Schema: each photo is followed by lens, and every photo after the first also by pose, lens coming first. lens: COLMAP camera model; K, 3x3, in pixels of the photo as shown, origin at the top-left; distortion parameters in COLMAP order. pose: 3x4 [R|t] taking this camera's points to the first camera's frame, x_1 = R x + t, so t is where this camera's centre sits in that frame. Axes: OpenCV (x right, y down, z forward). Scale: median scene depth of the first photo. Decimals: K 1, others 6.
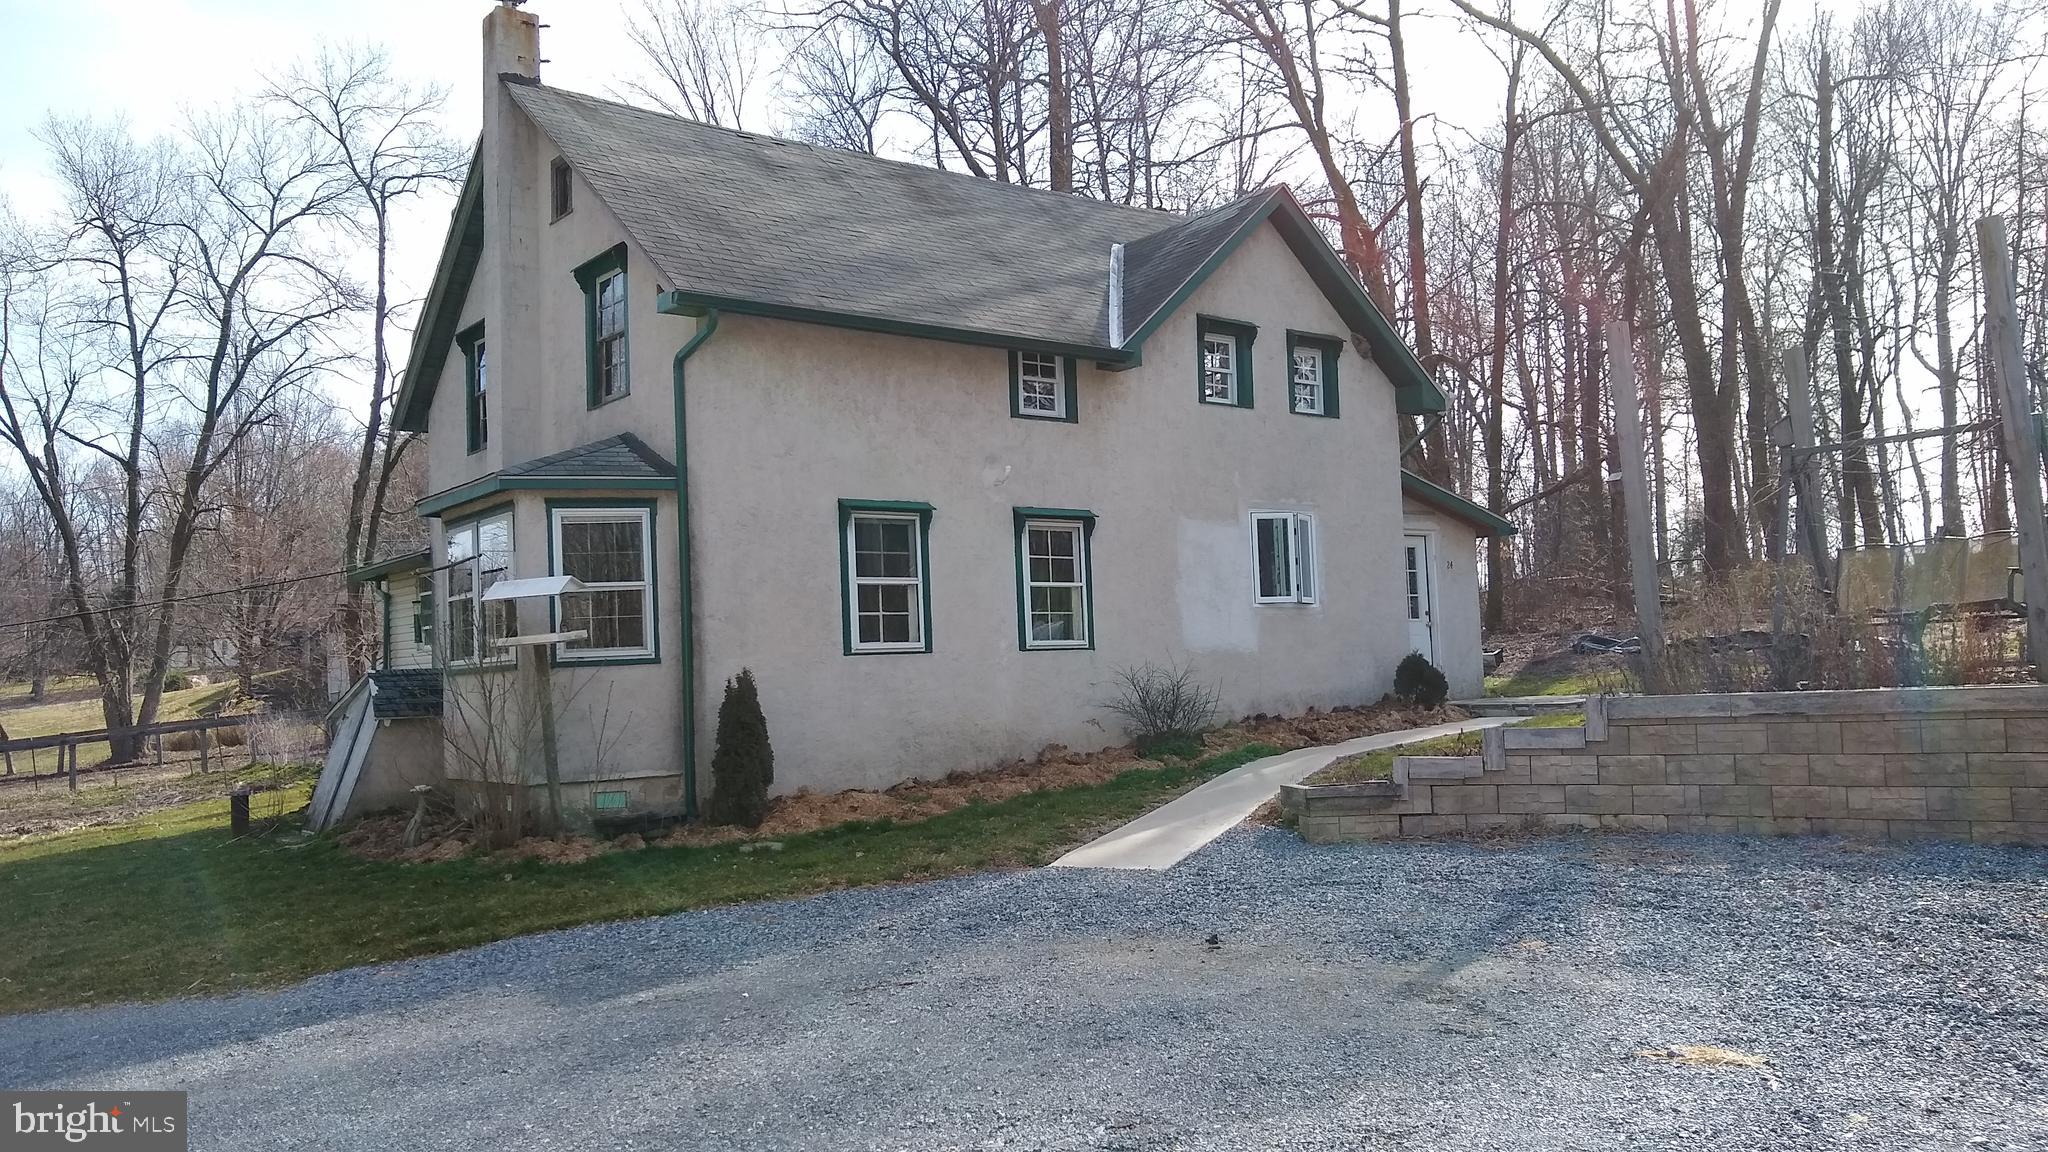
lens RADIAL K [[1614.4, 0, 1038.1], [0, 1614.4, 576.4], [0, 0, 1]] dist [0.006747, -0.003950]
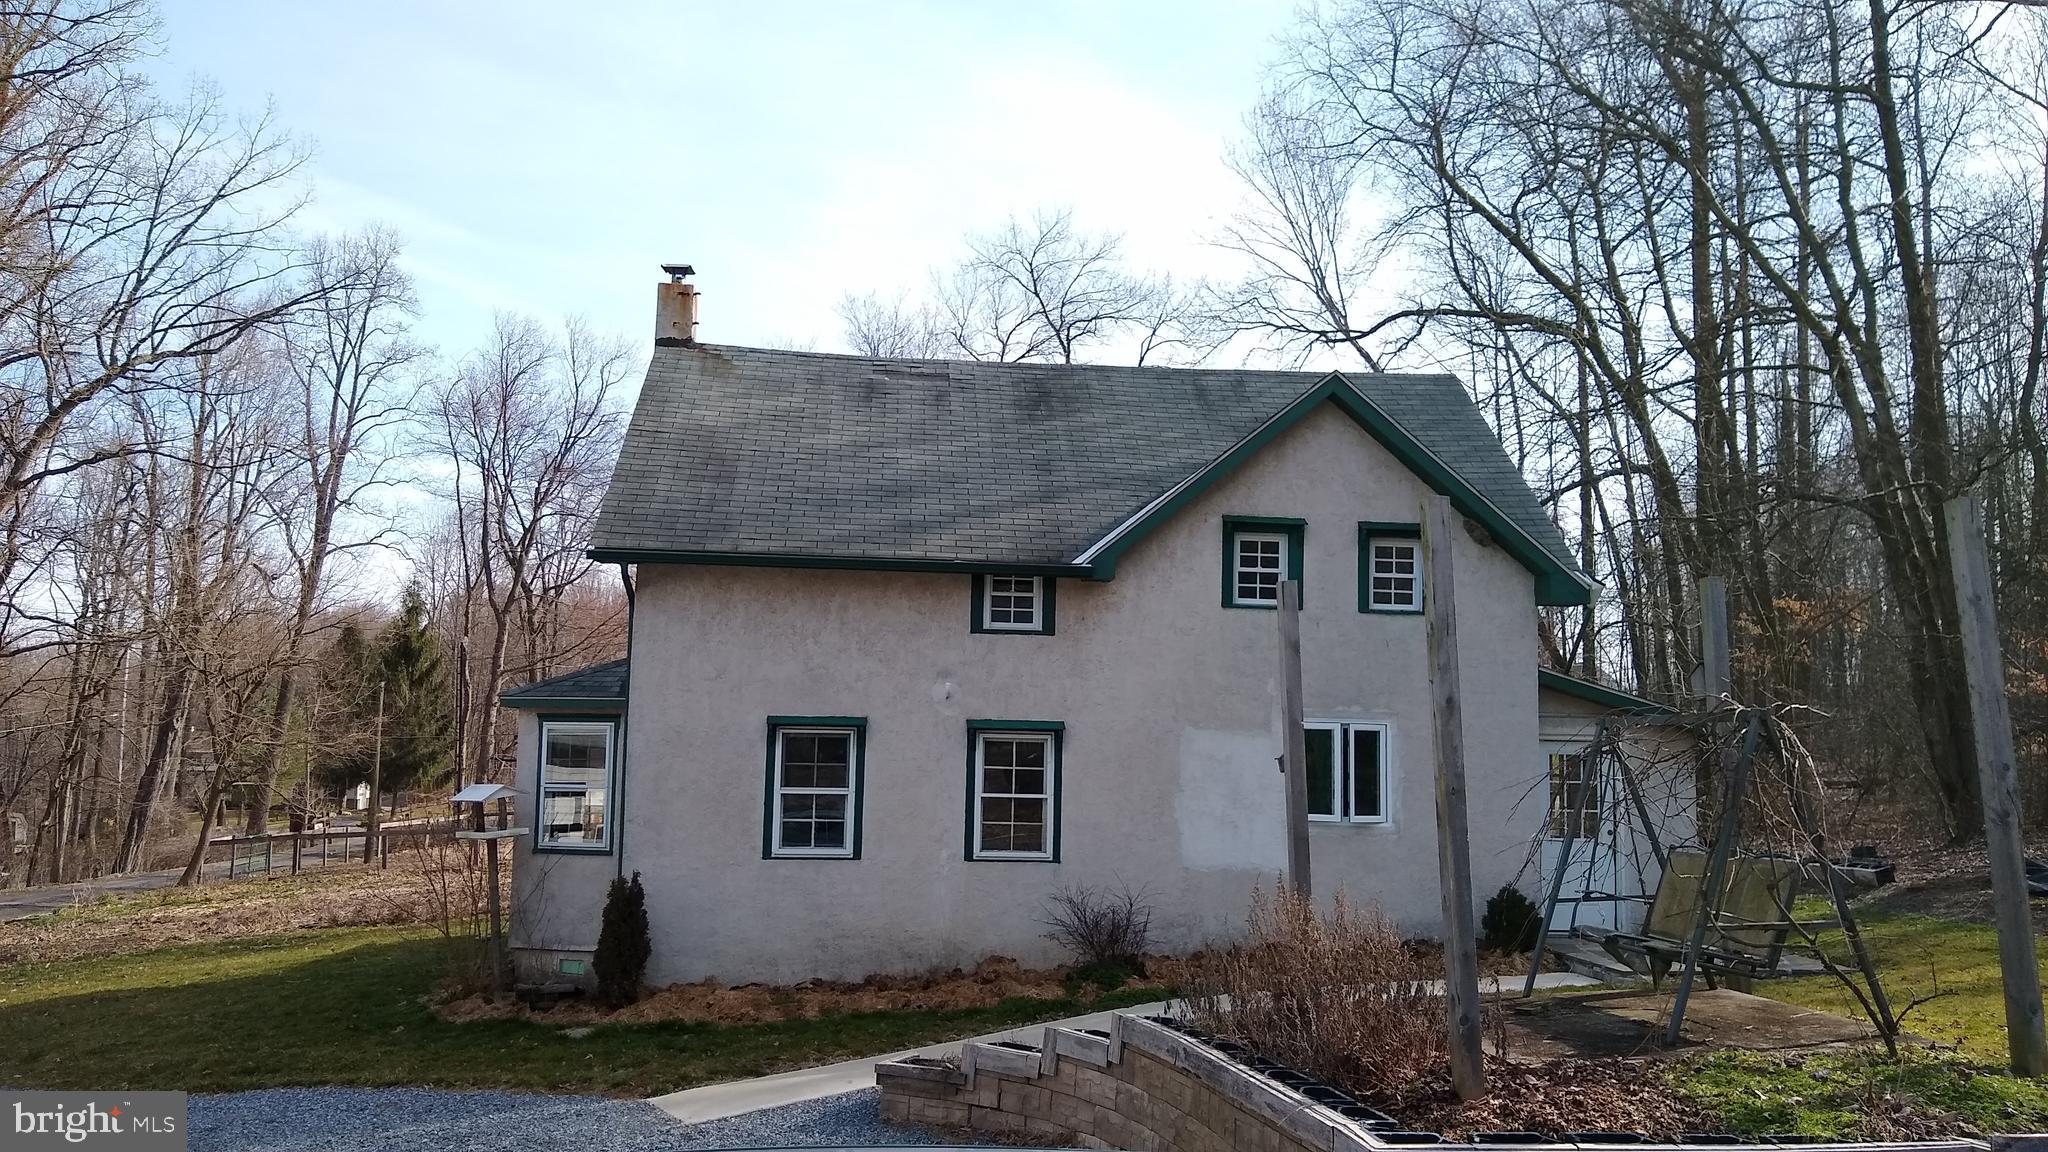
lens RADIAL K [[1632.6, 0, 1070.0], [0, 1632.6, 530.3], [0, 0, 1]] dist [0.015329, 0.003880]
pose [[0.847019, -0.014087, -0.531376, 0.586712], [-0.019874, 0.998111, -0.058139, -0.102840], [0.531192, 0.059805, 0.845138, 0.133388]]
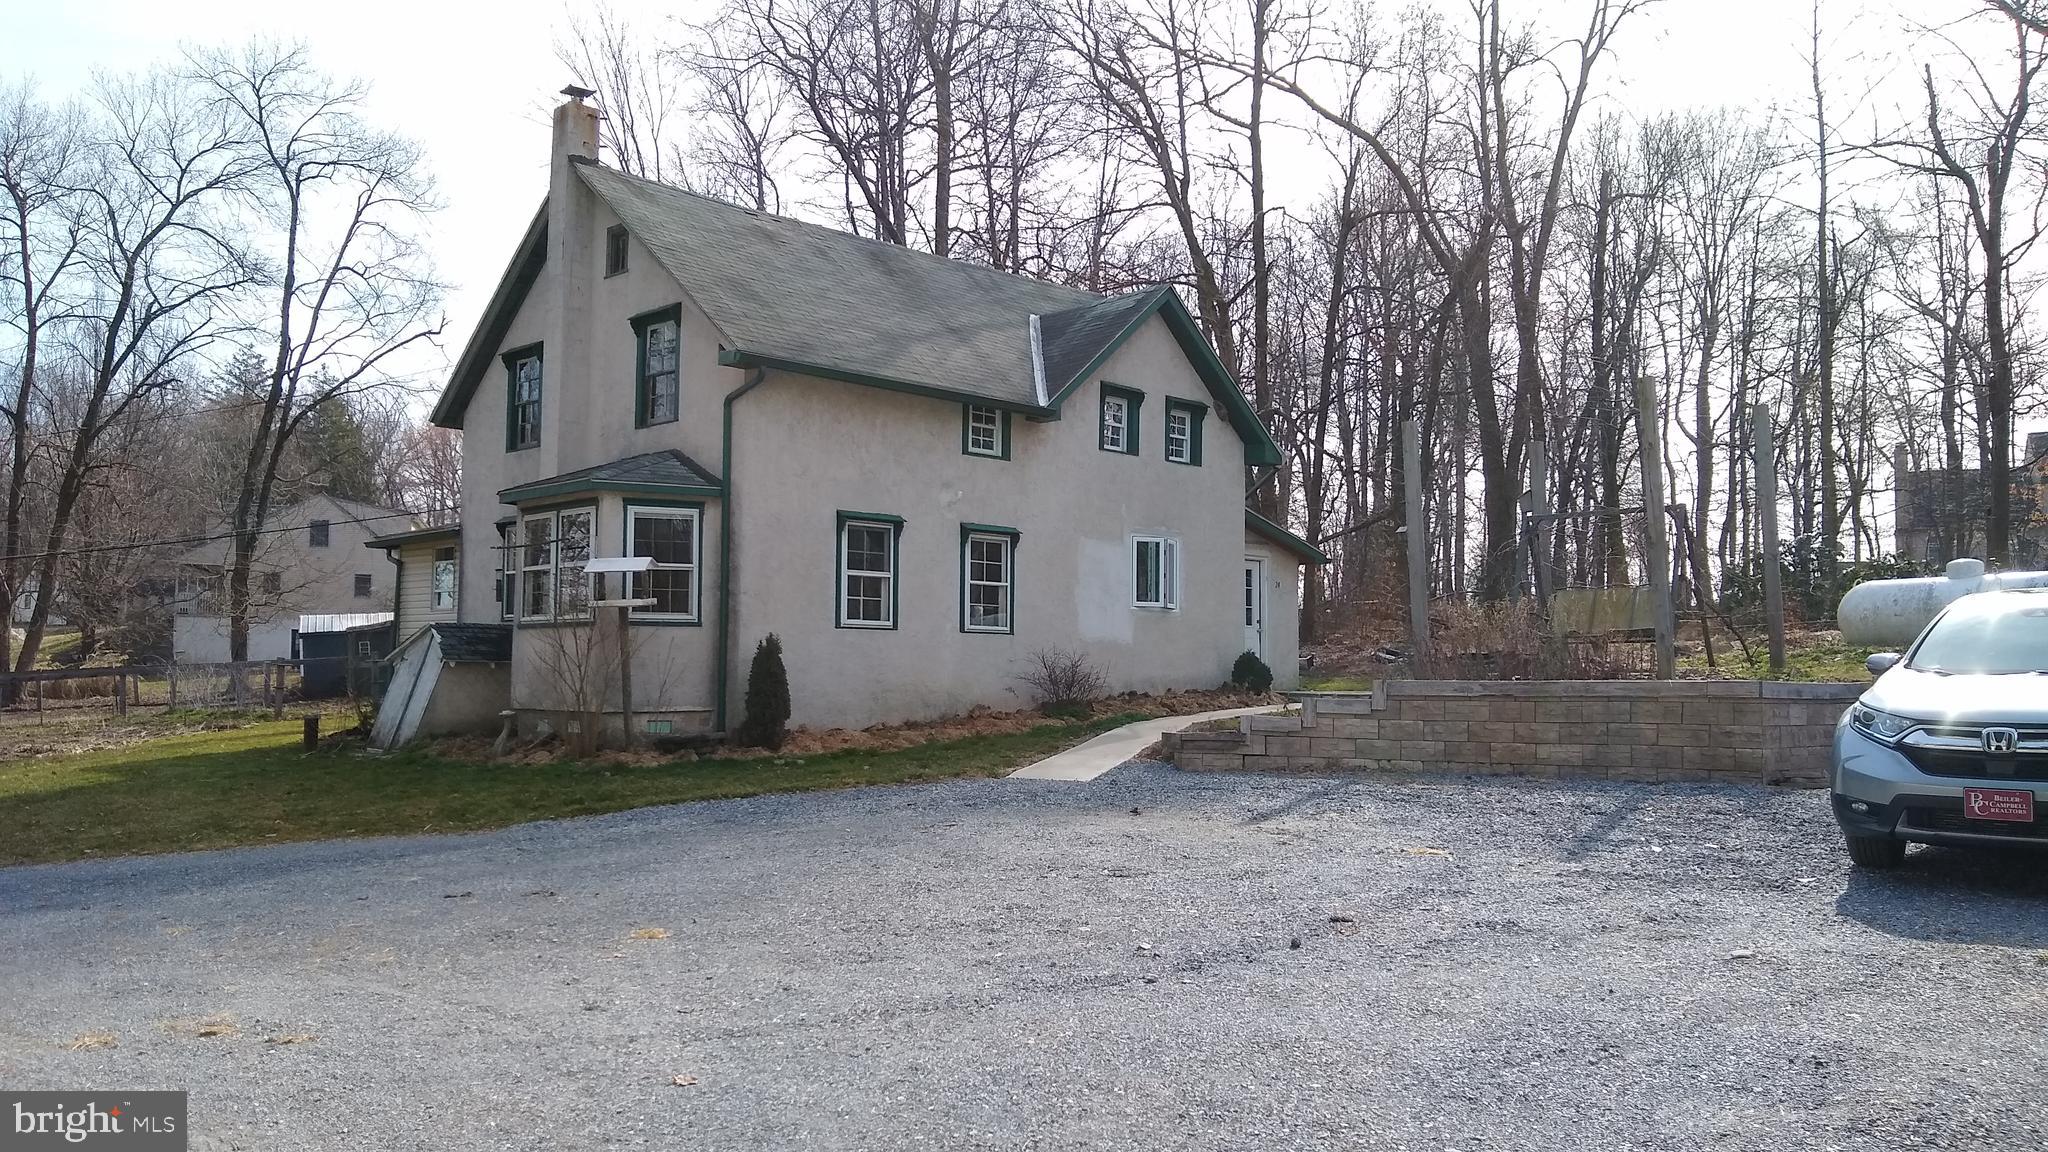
lens RADIAL K [[1602.9, 0, 1041.8], [0, 1602.9, 584.0], [0, 0, 1]] dist [0.056516, -0.059864]
pose [[0.992138, 0.054035, 0.112883, -0.091856], [-0.054326, 0.998523, -0.000502, 0.003827], [-0.112743, -0.005634, 0.993608, -0.296470]]
